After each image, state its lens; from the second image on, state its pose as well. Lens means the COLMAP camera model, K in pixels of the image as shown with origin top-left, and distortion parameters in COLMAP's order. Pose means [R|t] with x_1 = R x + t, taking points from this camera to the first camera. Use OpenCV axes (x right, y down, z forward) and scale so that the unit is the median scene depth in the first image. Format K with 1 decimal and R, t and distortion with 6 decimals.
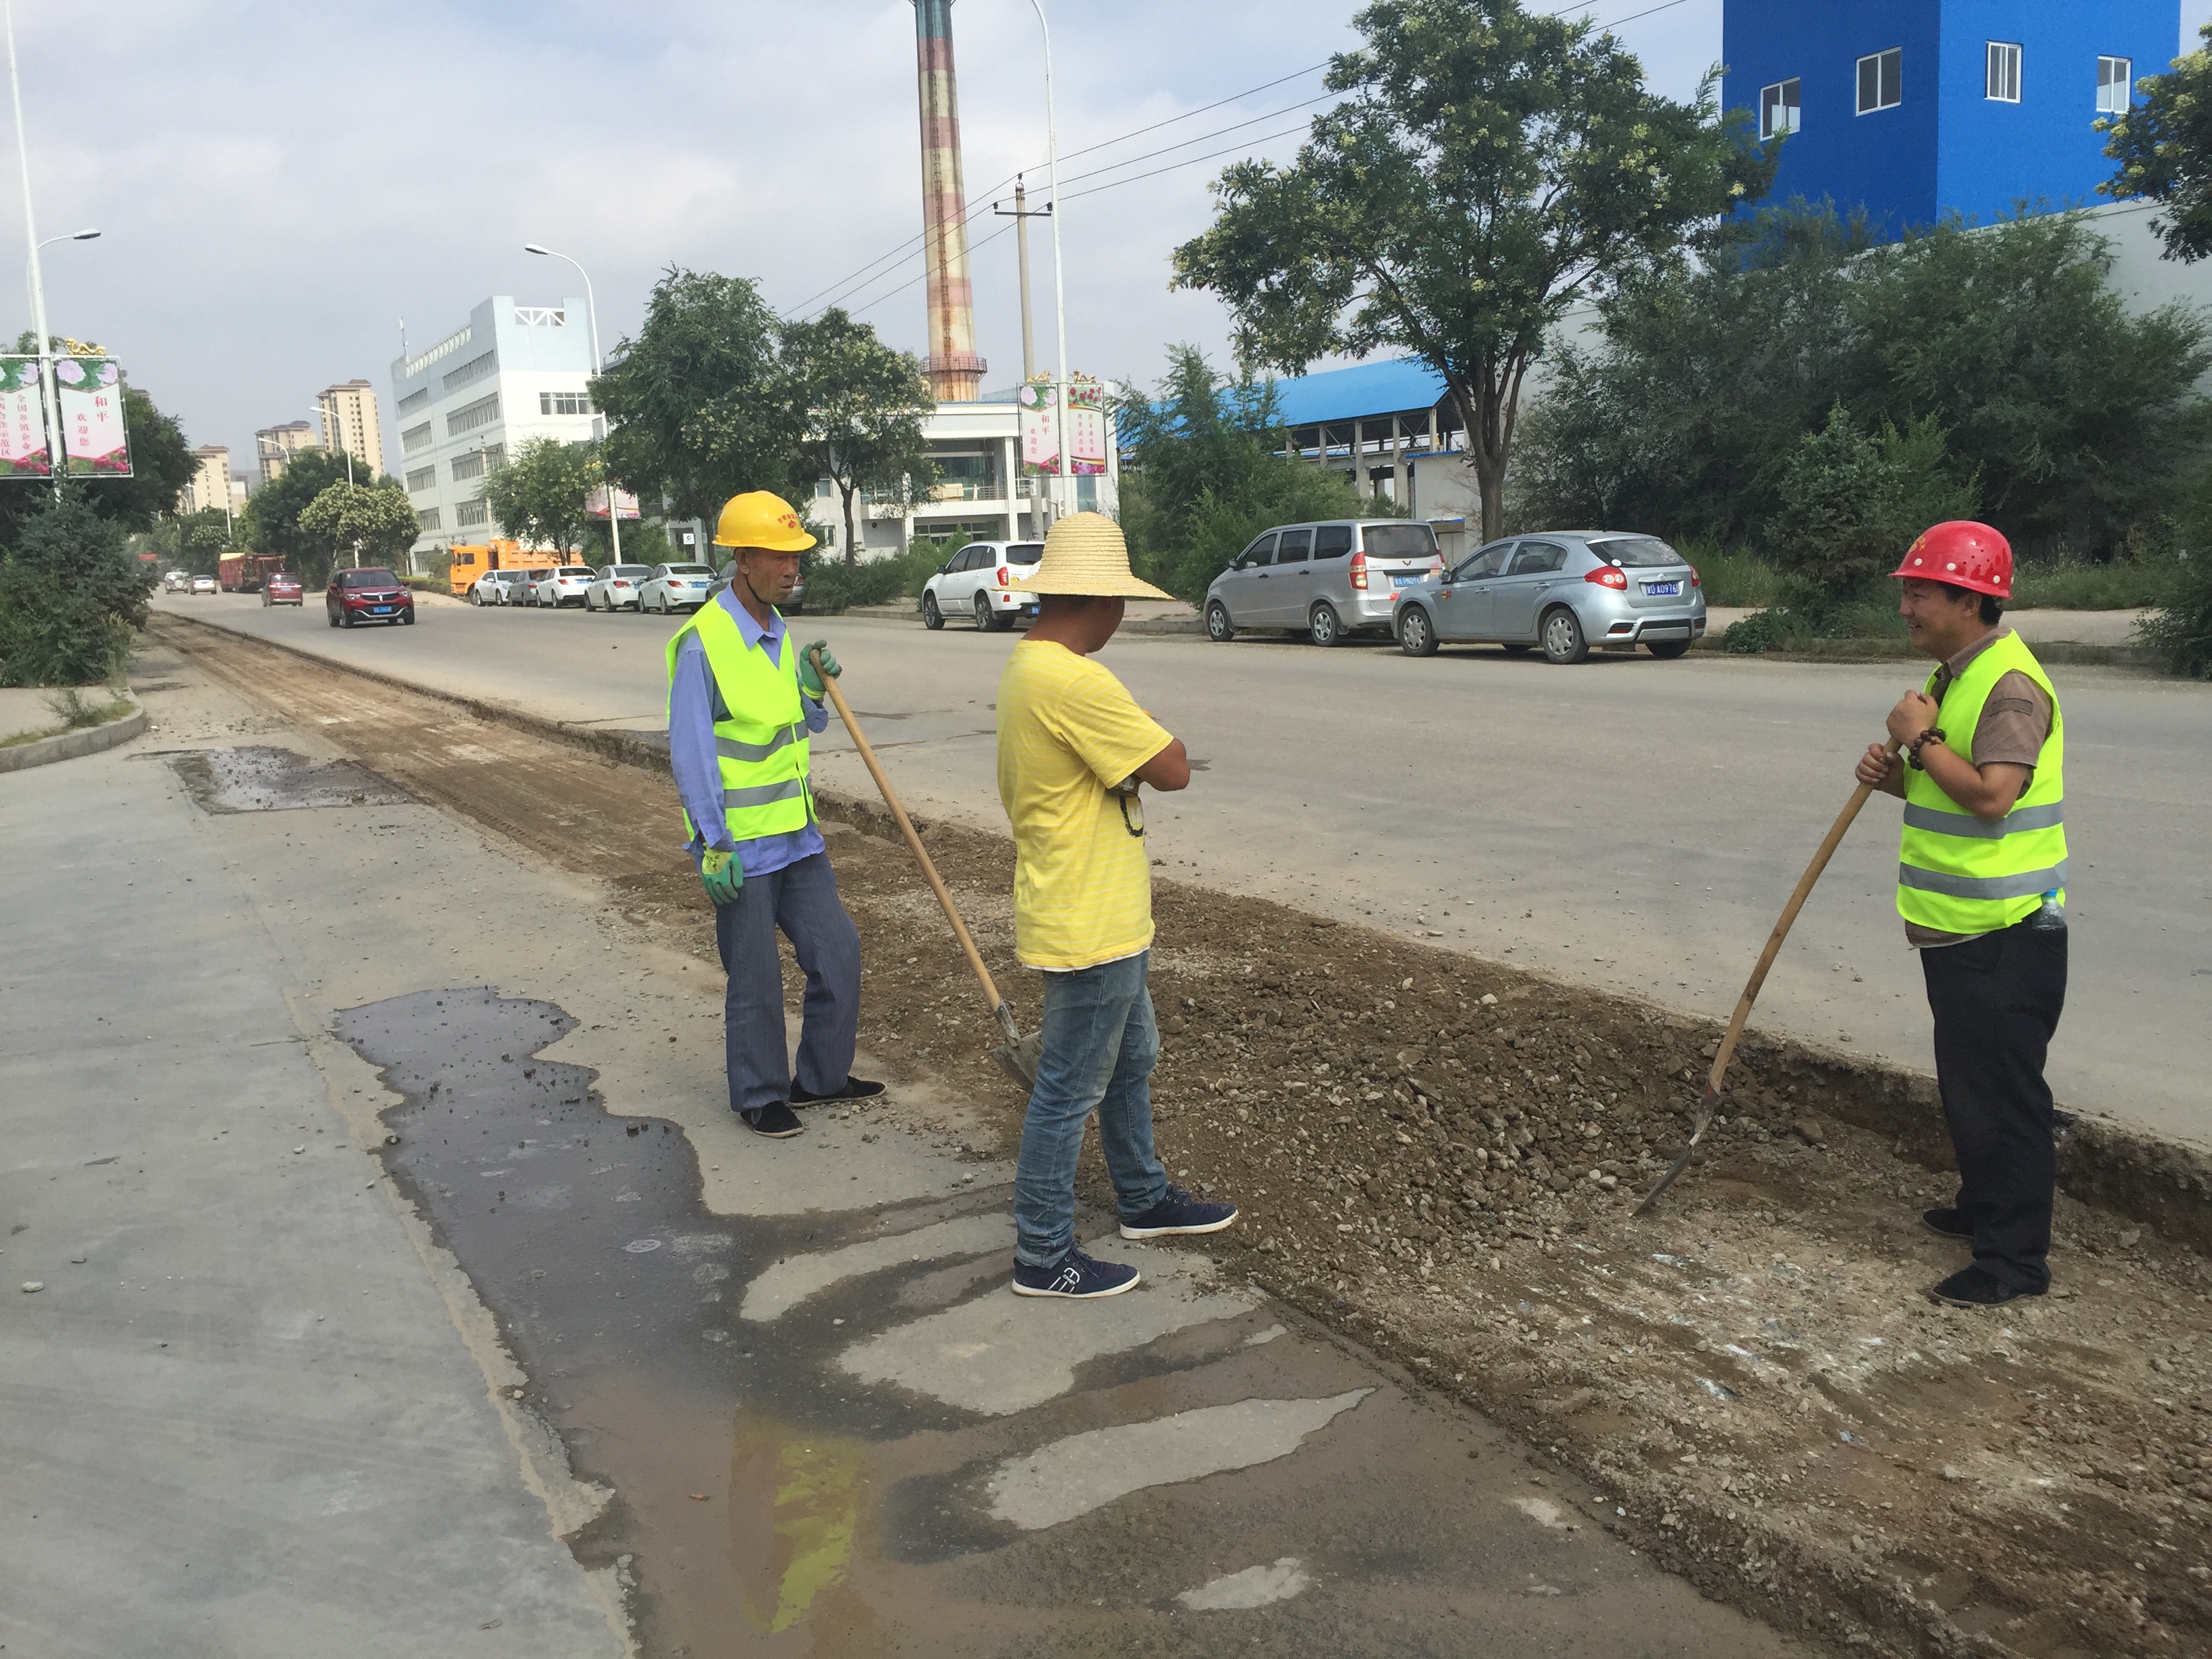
lens RADIAL K [[1897.6, 0, 1117.1], [0, 1897.6, 818.3], [0, 0, 1]] dist [0.078310, -0.100507]
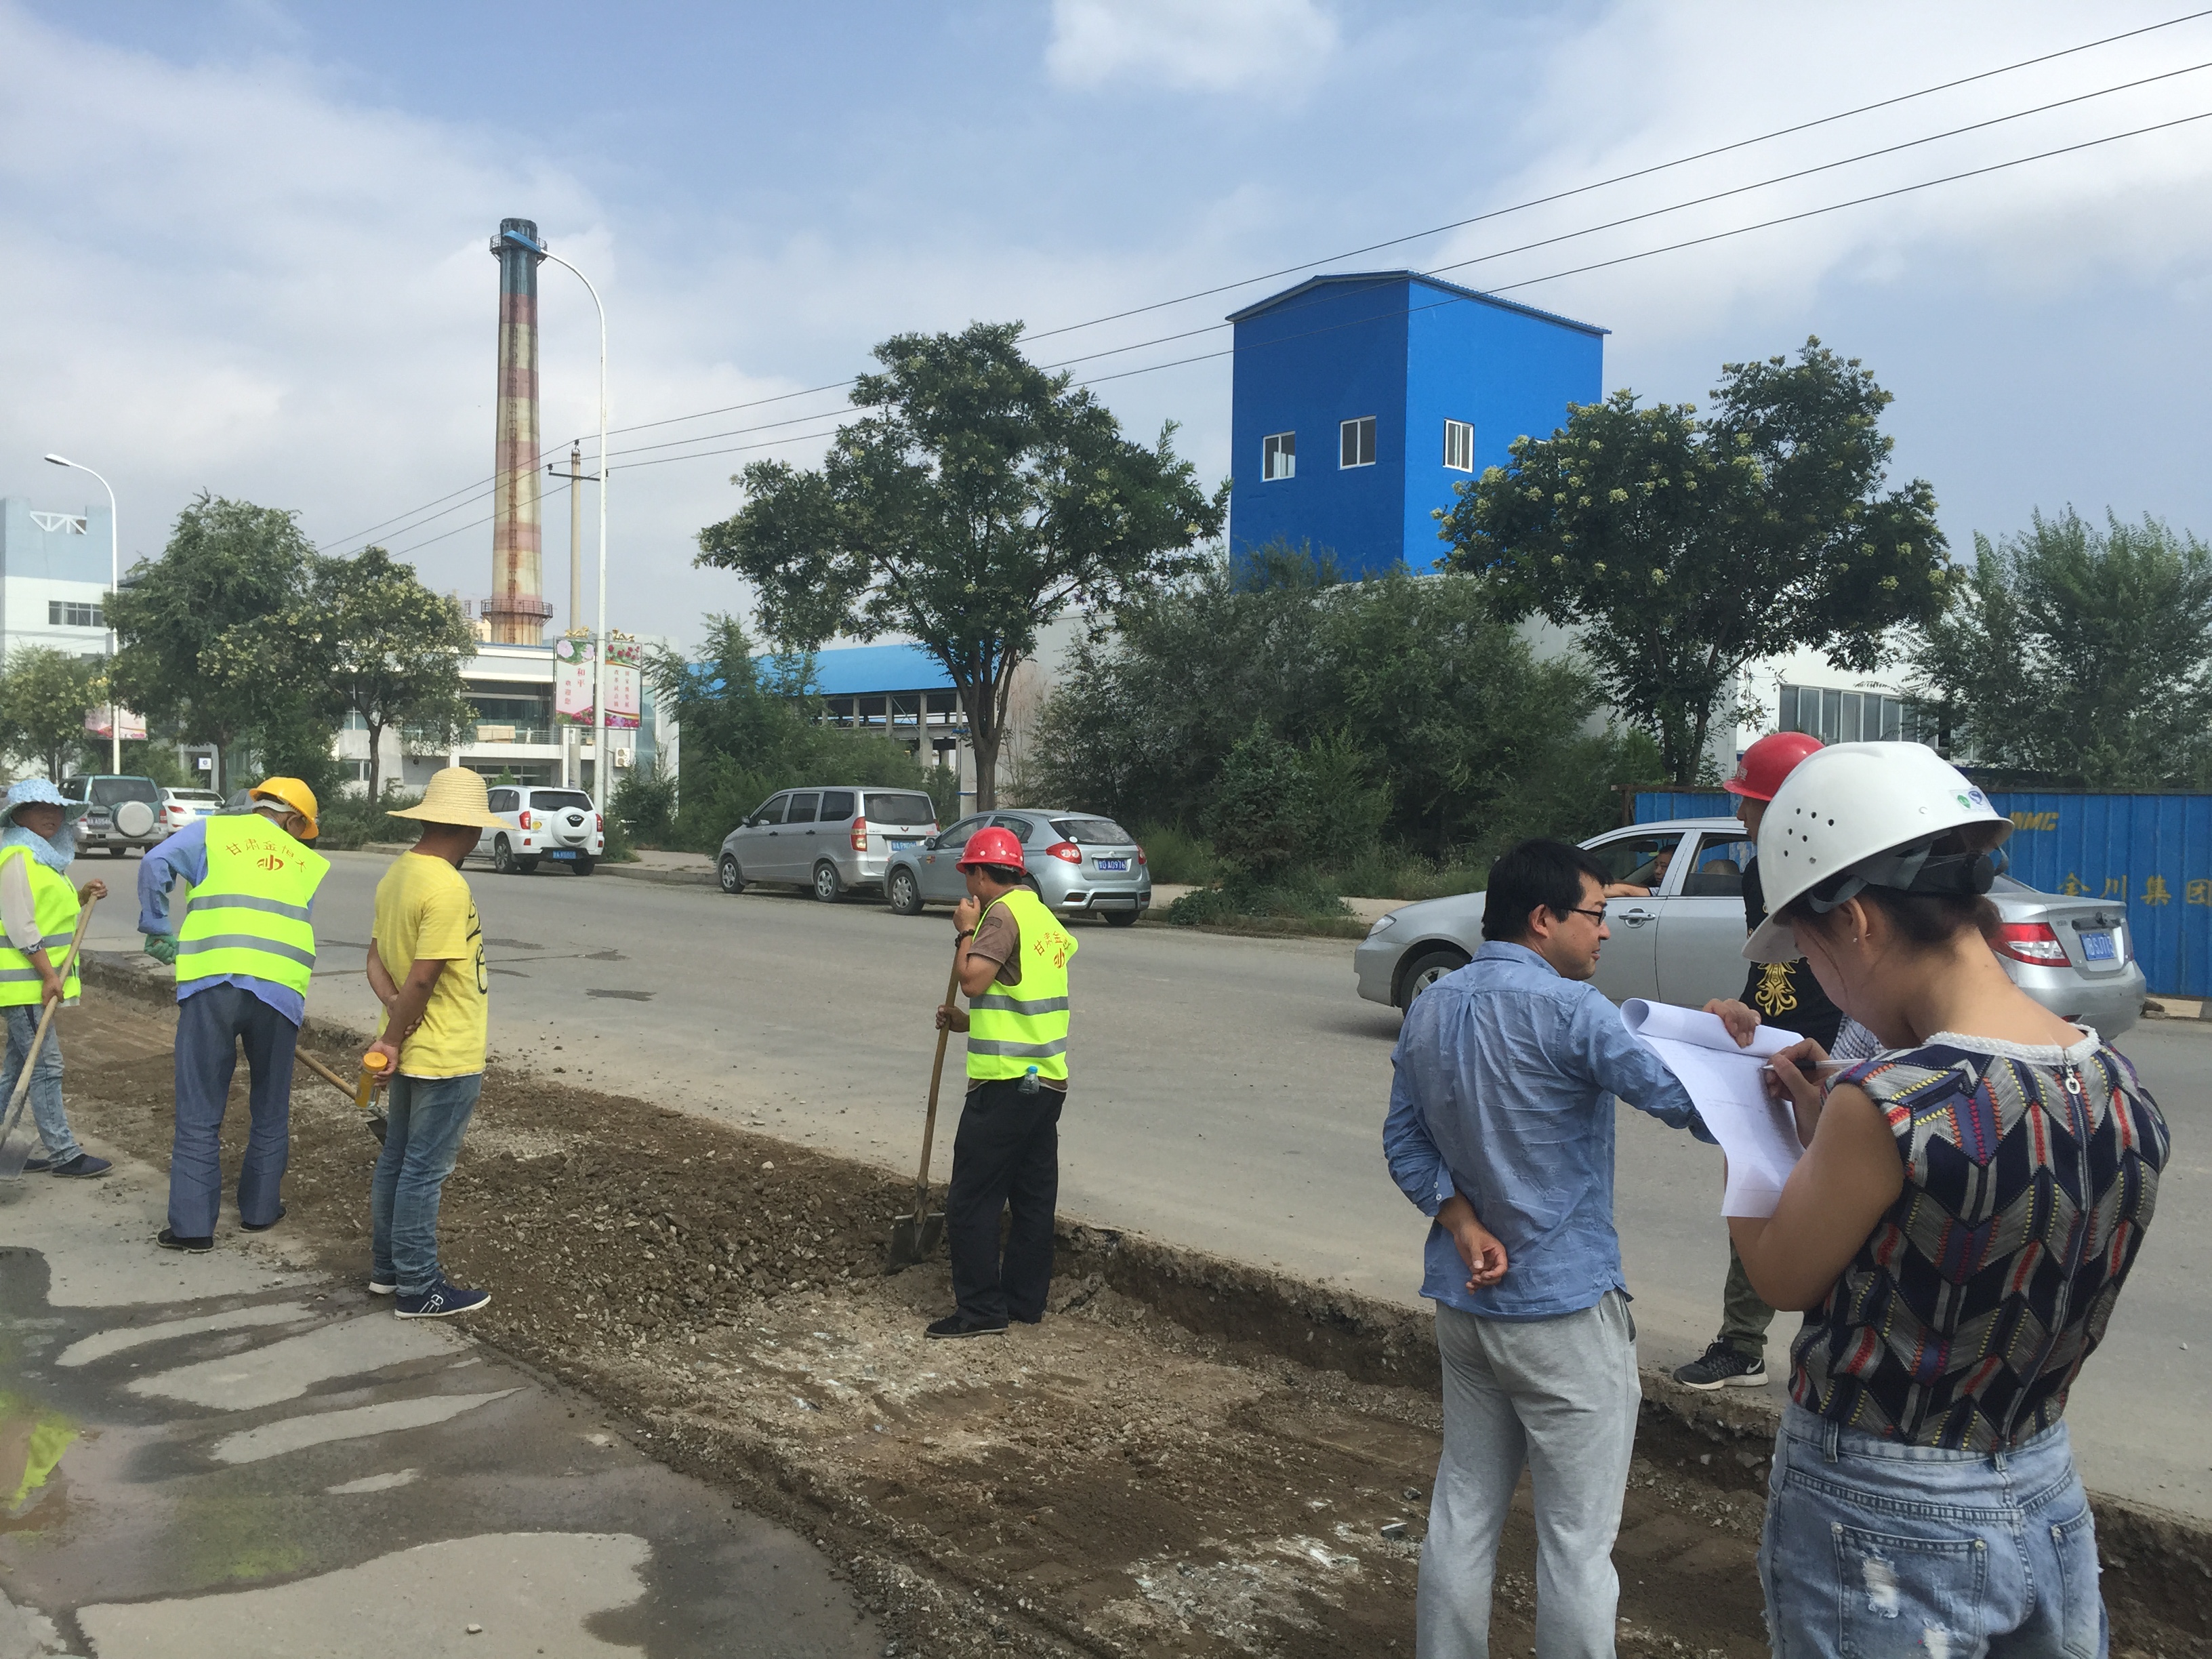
lens RADIAL K [[1897.6, 0, 1116.6], [0, 1897.6, 833.5], [0, 0, 1]] dist [0.078310, -0.100507]
pose [[0.973869, 0.056198, 0.220050, 0.030163], [-0.027082, 0.990725, -0.133159, 0.008935], [-0.225492, 0.123720, 0.966357, -0.072113]]
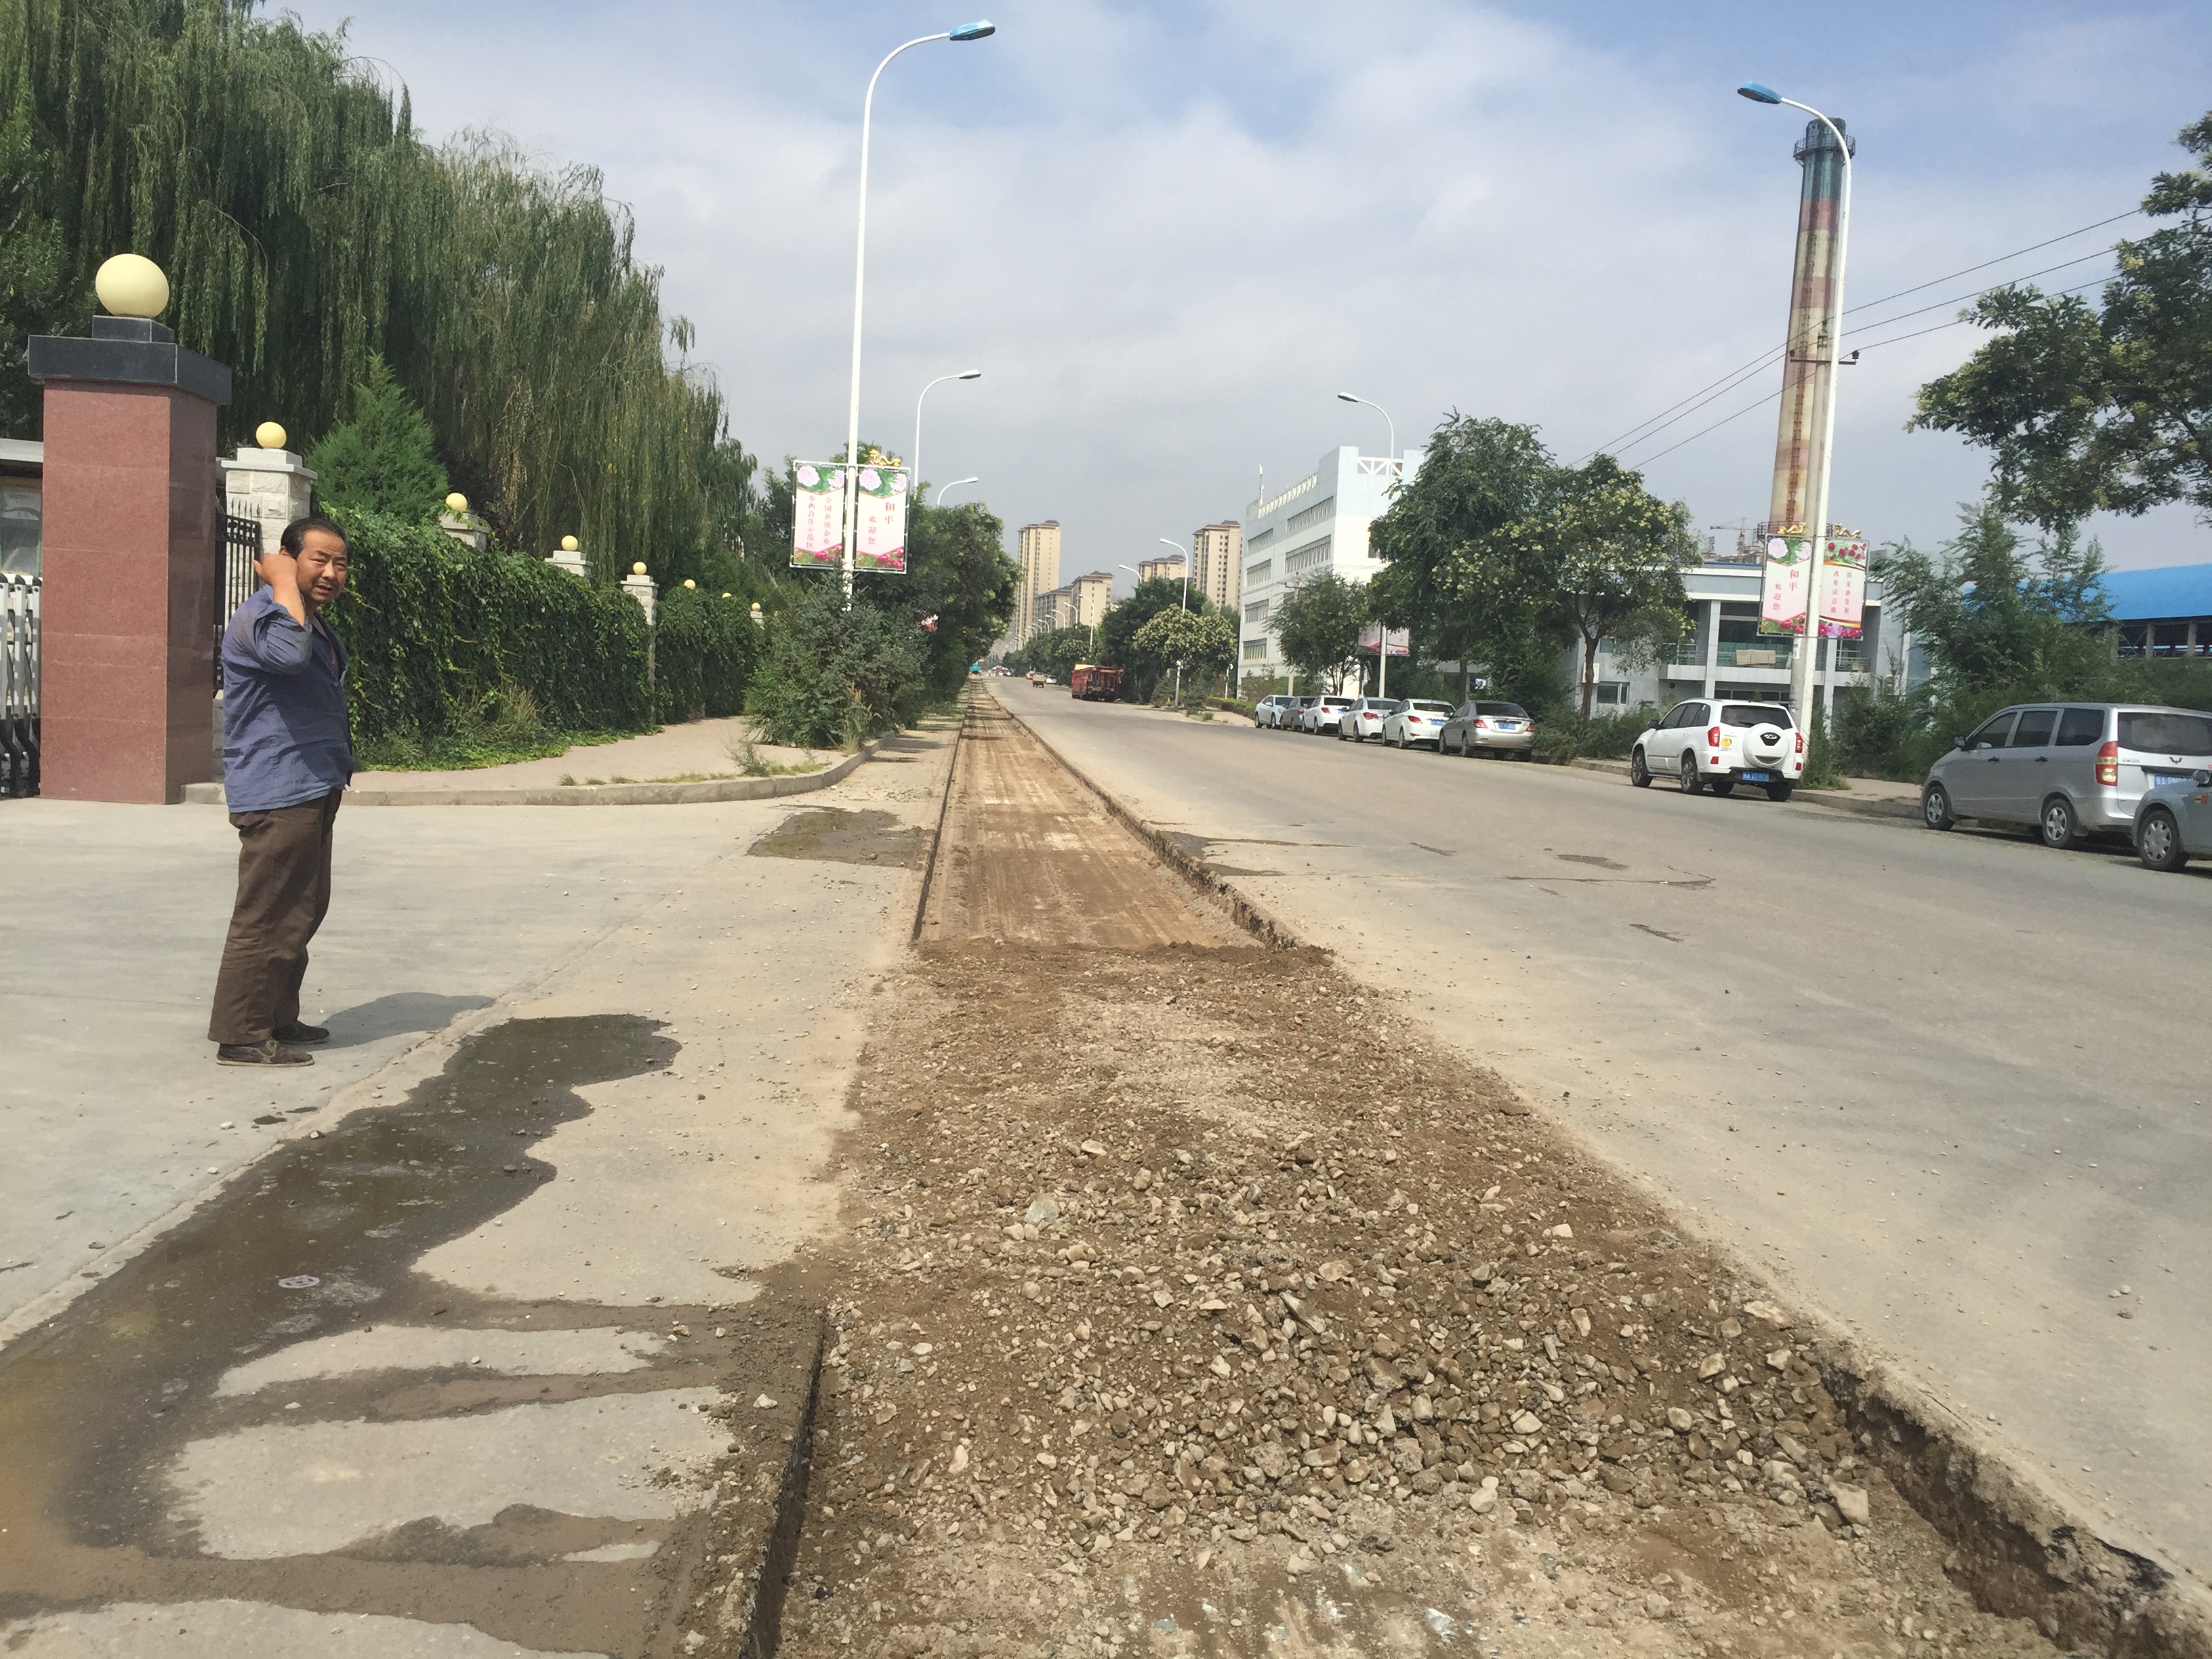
lens RADIAL K [[1897.6, 0, 1109.3], [0, 1897.6, 811.0], [0, 0, 1]] dist [0.078310, -0.100507]
pose [[0.904486, 0.114373, -0.410881, 0.075711], [-0.147914, 0.987701, -0.050671, -0.001122], [0.400032, 0.106607, 0.910280, 0.050597]]
